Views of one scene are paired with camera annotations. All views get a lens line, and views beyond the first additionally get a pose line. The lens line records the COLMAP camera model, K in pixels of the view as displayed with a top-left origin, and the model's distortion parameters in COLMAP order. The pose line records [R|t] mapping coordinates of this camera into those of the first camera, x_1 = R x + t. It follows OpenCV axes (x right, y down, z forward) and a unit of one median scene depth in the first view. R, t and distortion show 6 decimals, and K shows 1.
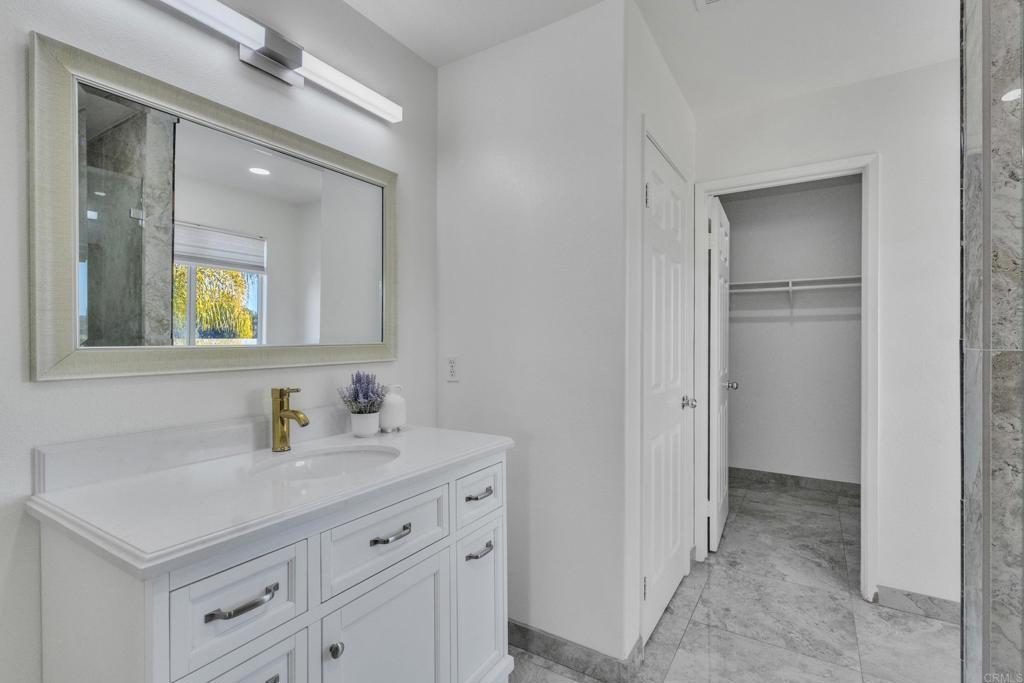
lens RADIAL K [[473.8, 0, 518.6], [0, 473.8, 341.8], [0, 0, 1]] dist [0.001132, 0.001027]
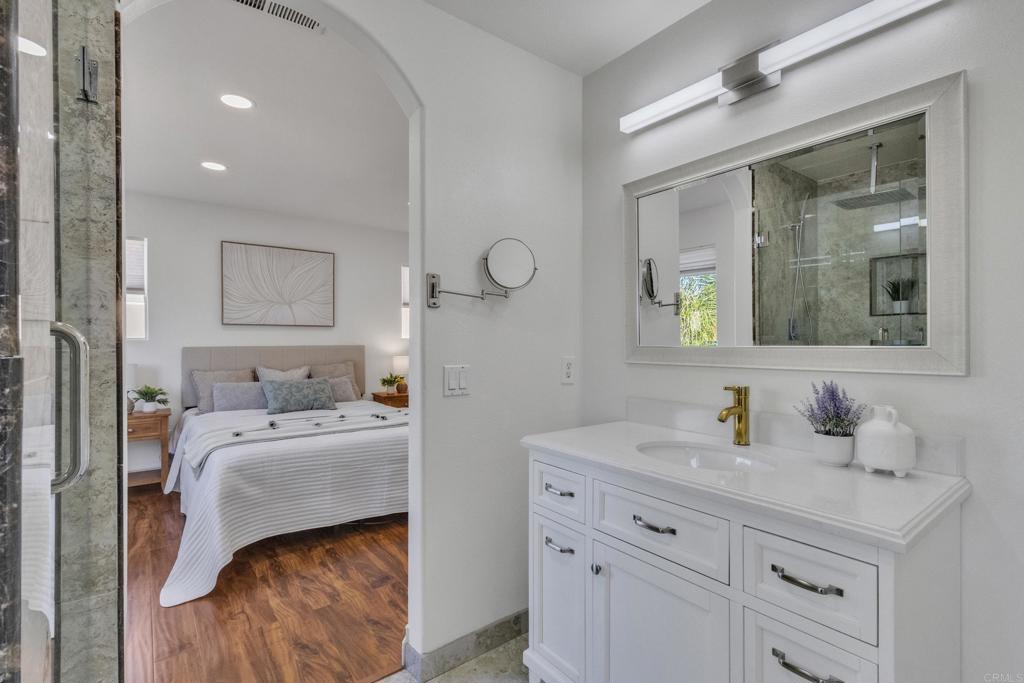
lens RADIAL K [[473.8, 0, 518.6], [0, 473.8, 341.8], [0, 0, 1]] dist [0.001132, 0.001027]
pose [[-0.339011, 0.009337, -0.940736, 0.736790], [-0.000669, 0.999948, 0.010166, -0.014353], [0.940782, 0.004076, -0.338987, 0.946638]]
